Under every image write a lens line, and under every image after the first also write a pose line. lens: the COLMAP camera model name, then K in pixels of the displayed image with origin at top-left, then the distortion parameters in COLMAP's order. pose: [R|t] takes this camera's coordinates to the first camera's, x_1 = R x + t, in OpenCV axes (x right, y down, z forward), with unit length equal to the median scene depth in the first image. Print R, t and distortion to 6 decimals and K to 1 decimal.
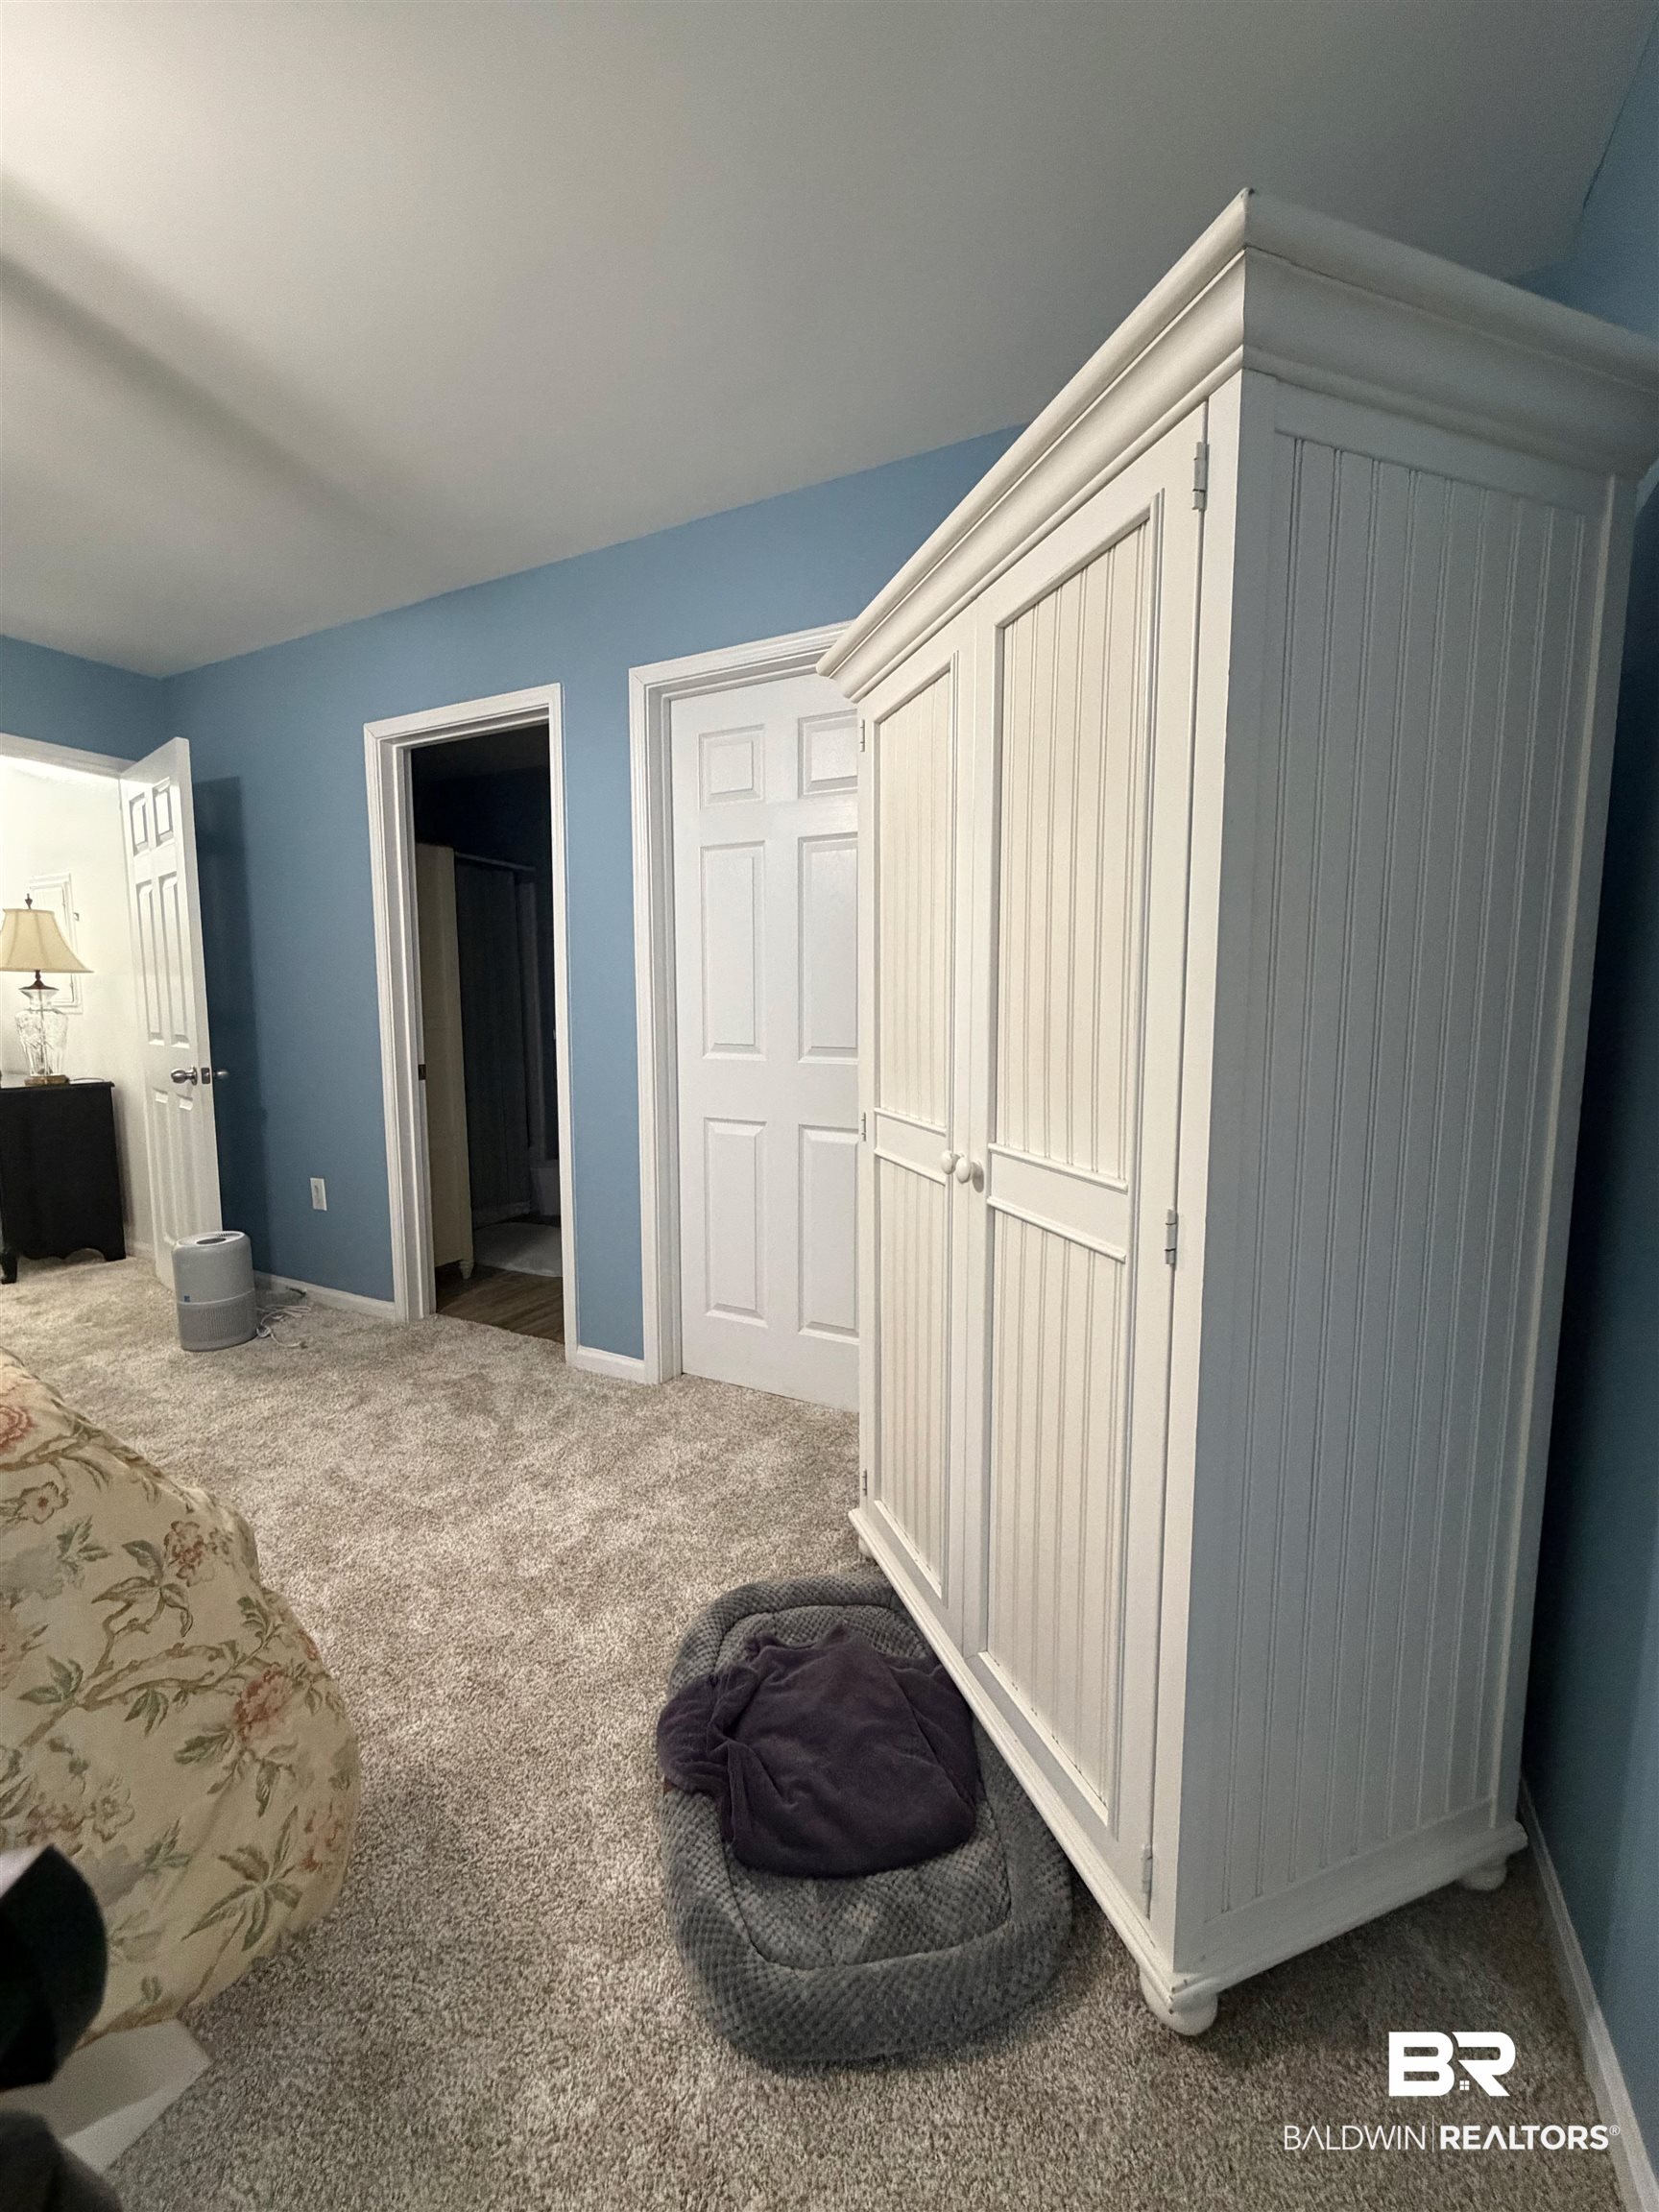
lens RADIAL K [[885.0, 0, 820.2], [0, 885.0, 1104.0], [0, 0, 1]] dist [-0.000192, 0.000101]
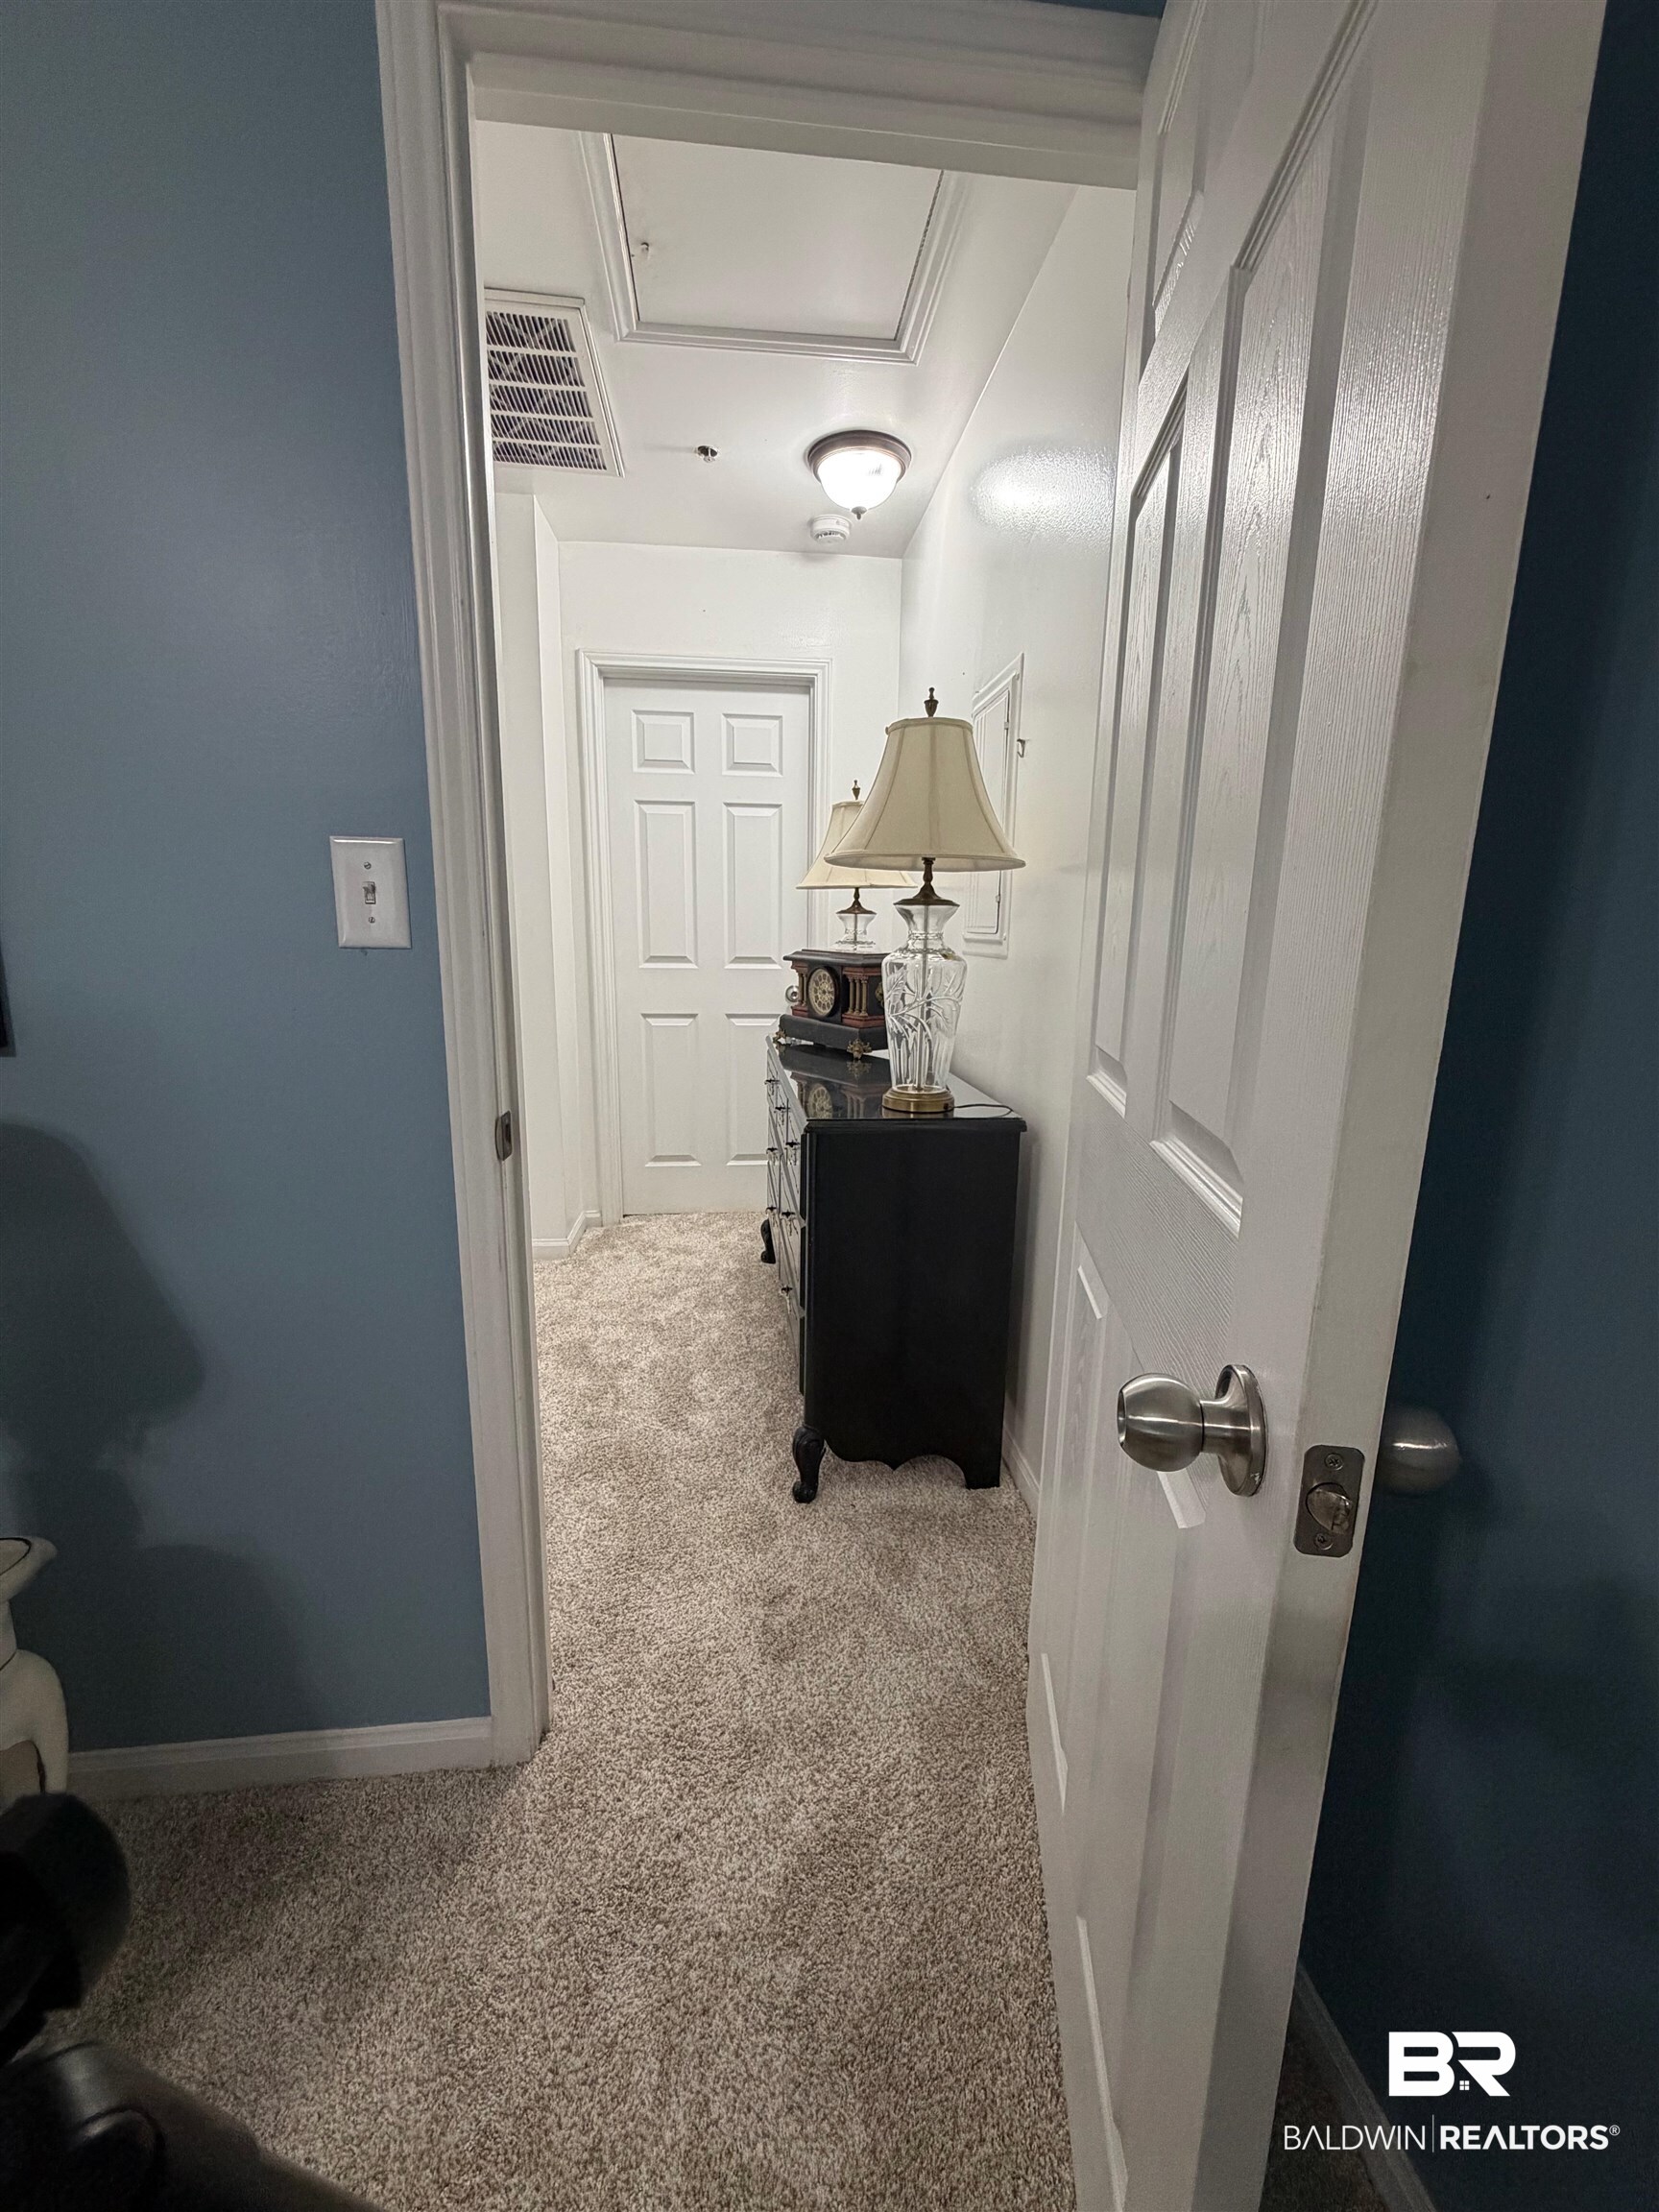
lens RADIAL K [[885.0, 0, 820.2], [0, 885.0, 1104.0], [0, 0, 1]] dist [-0.000192, 0.000101]
pose [[0.547664, 0.169538, -0.819342, -0.565240], [-0.109840, 0.985349, 0.130469, -0.089216], [0.829457, 0.018543, 0.558262, 0.762174]]
